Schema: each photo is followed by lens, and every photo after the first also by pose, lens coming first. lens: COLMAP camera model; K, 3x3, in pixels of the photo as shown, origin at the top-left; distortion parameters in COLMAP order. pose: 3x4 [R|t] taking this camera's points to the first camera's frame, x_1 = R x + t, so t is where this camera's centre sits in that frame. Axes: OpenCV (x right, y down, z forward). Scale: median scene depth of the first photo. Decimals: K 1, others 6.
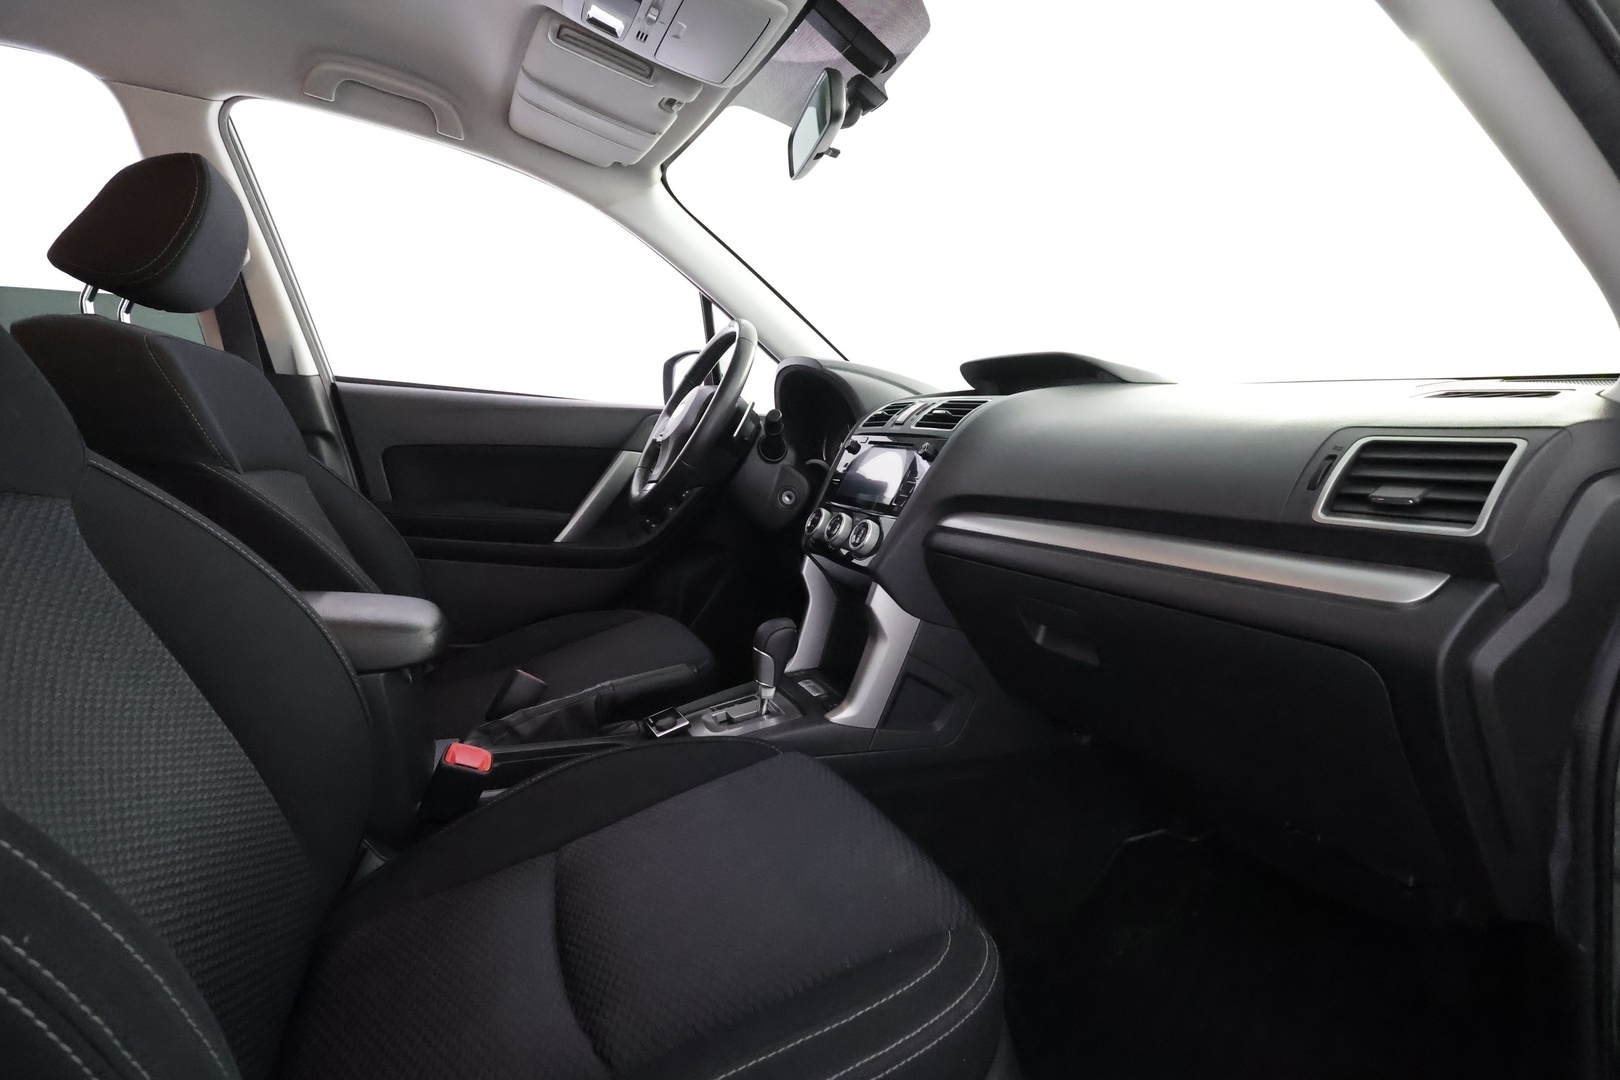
lens RADIAL K [[745.0, 0, 810.0], [0, 745.0, 540.0], [0, 0, 1]] dist [0.001357, 0.000336]
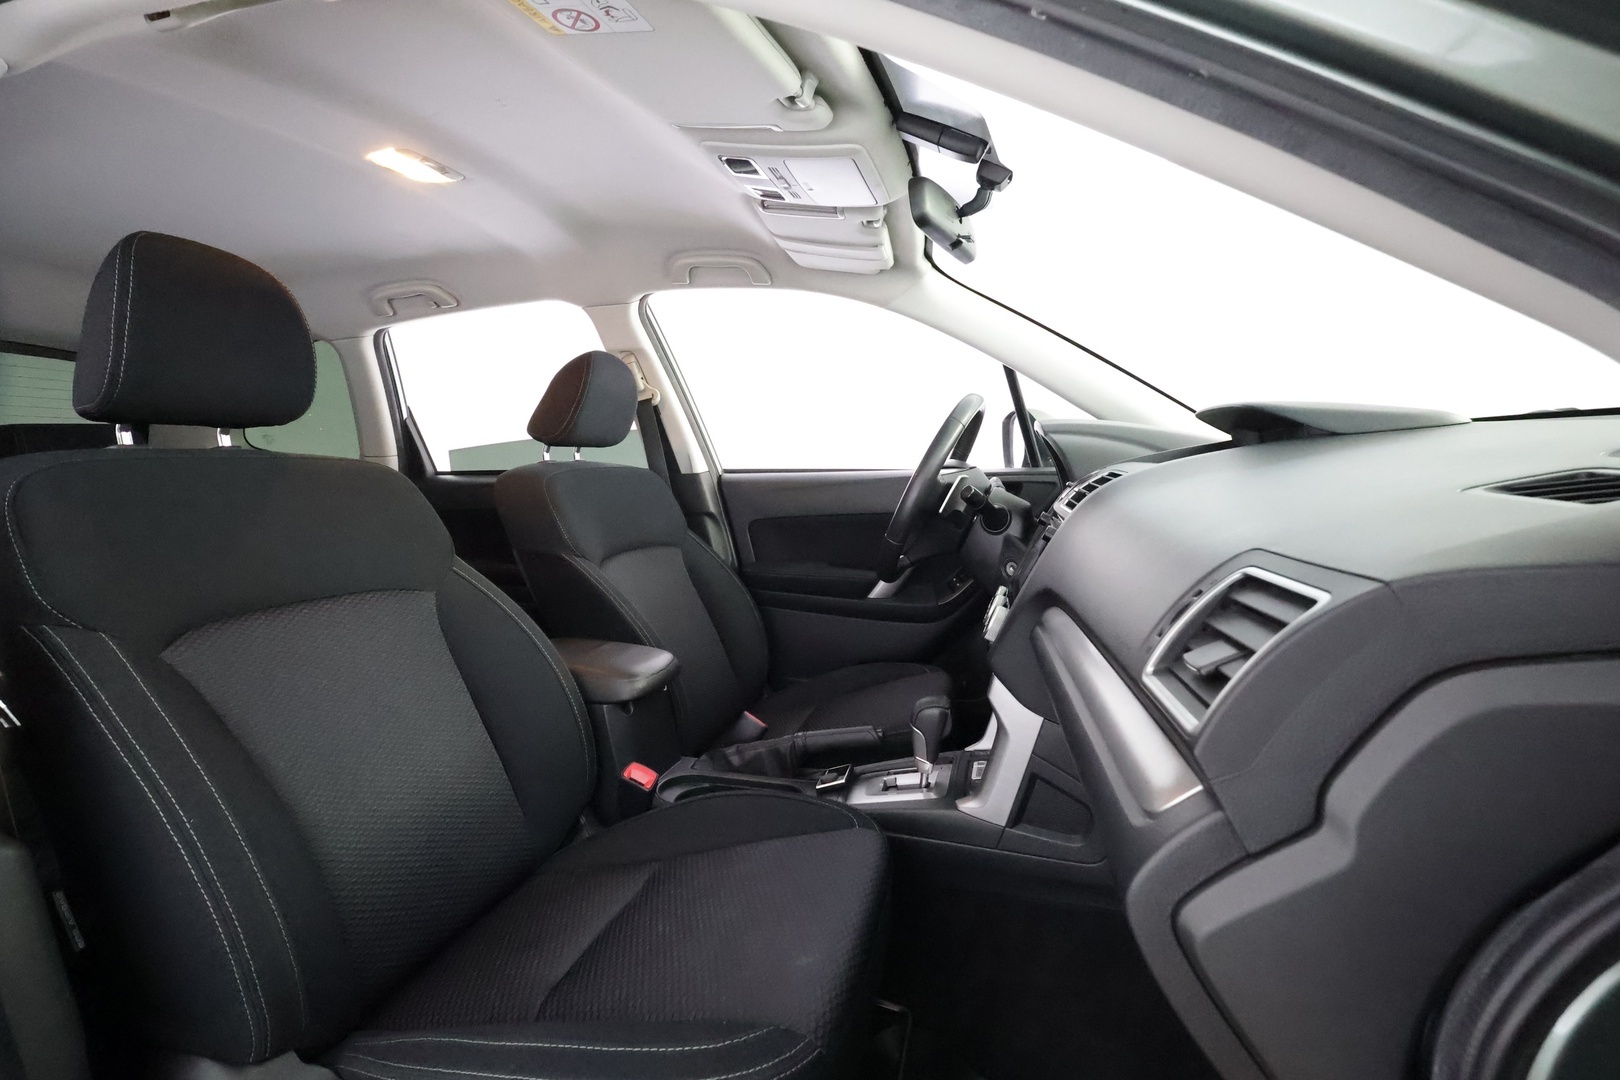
lens RADIAL K [[745.0, 0, 810.0], [0, 745.0, 540.0], [0, 0, 1]] dist [0.001357, 0.000336]
pose [[0.770051, -0.010554, -0.637895, 0.437902], [-0.013426, 0.999374, -0.032743, -0.065476], [0.637841, 0.033778, 0.769427, 0.089768]]
